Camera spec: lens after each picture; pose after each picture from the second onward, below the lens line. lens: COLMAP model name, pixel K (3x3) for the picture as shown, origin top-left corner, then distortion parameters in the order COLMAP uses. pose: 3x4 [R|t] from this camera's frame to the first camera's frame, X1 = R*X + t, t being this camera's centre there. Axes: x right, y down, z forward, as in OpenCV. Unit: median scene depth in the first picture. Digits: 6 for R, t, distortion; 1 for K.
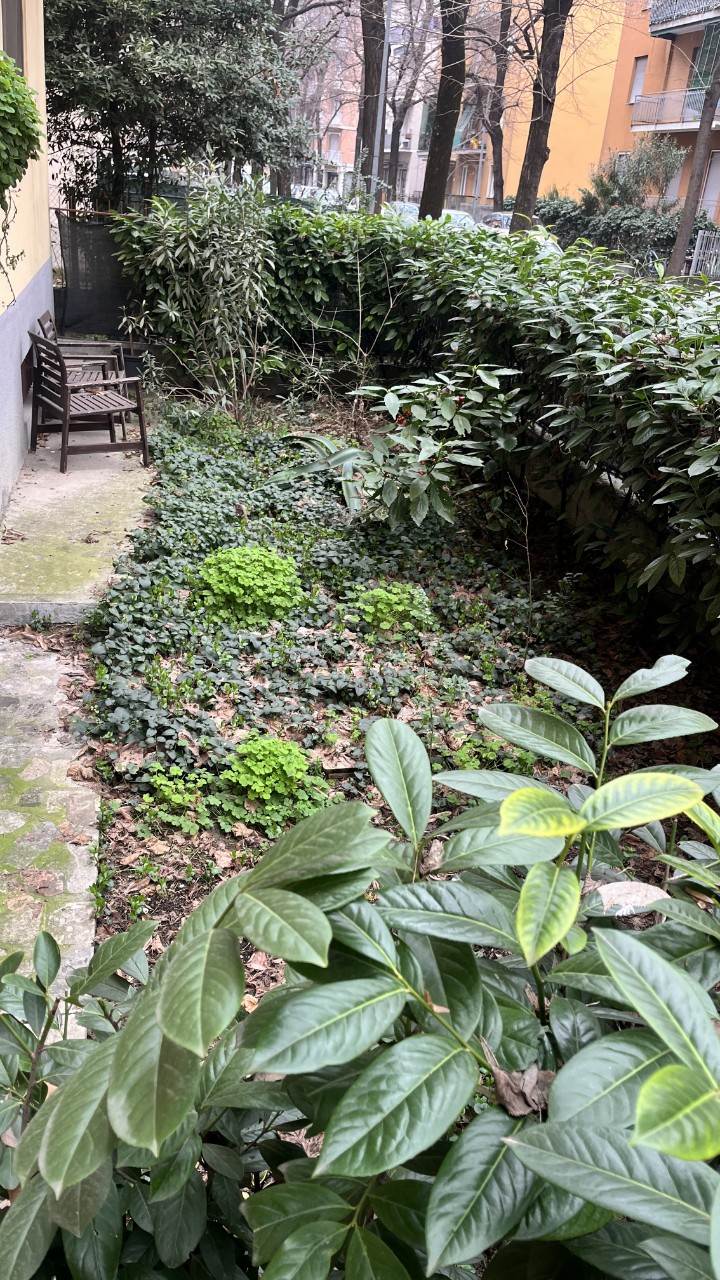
lens RADIAL K [[978.7, 0, 359.6], [0, 978.7, 642.6], [0, 0, 1]] dist [0.013058, -0.010865]
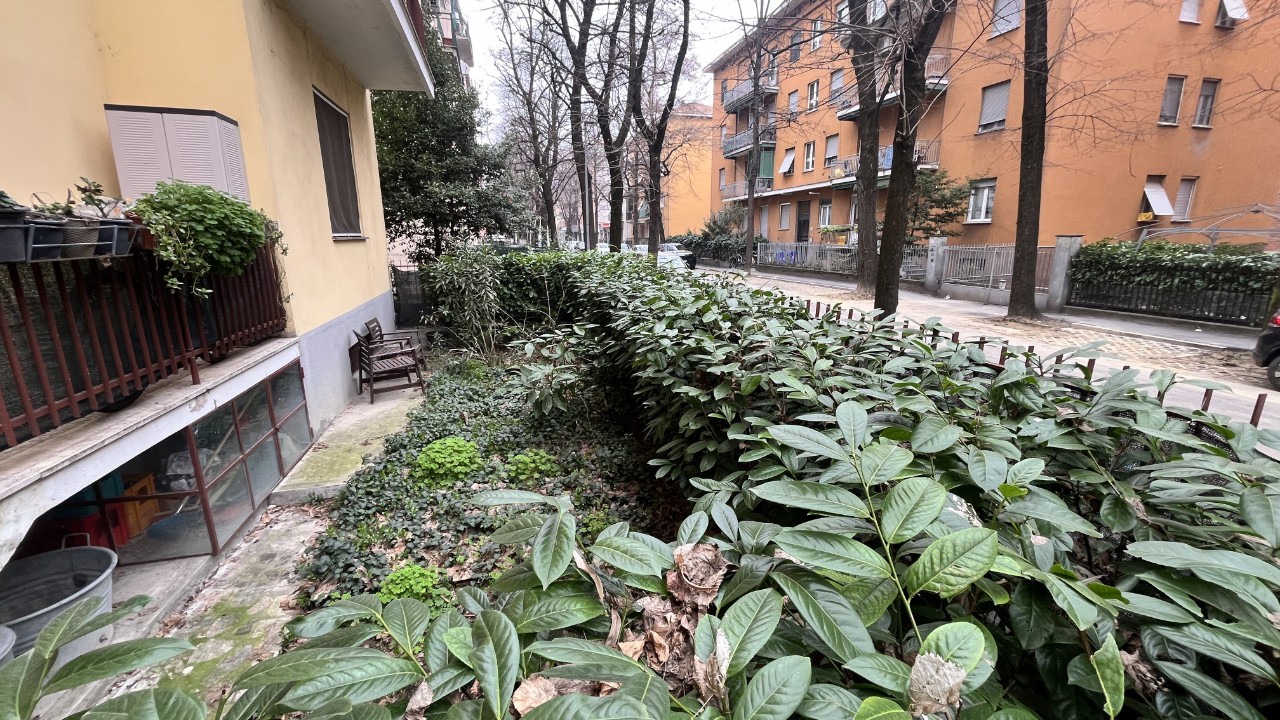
lens RADIAL K [[509.3, 0, 639.0], [0, 509.3, 356.2], [0, 0, 1]] dist [-0.007558, 0.000035]
pose [[0.993439, -0.107602, 0.038735, 0.199140], [0.113245, 0.972810, -0.202029, -0.018761], [-0.015943, 0.205090, 0.978613, 0.079359]]
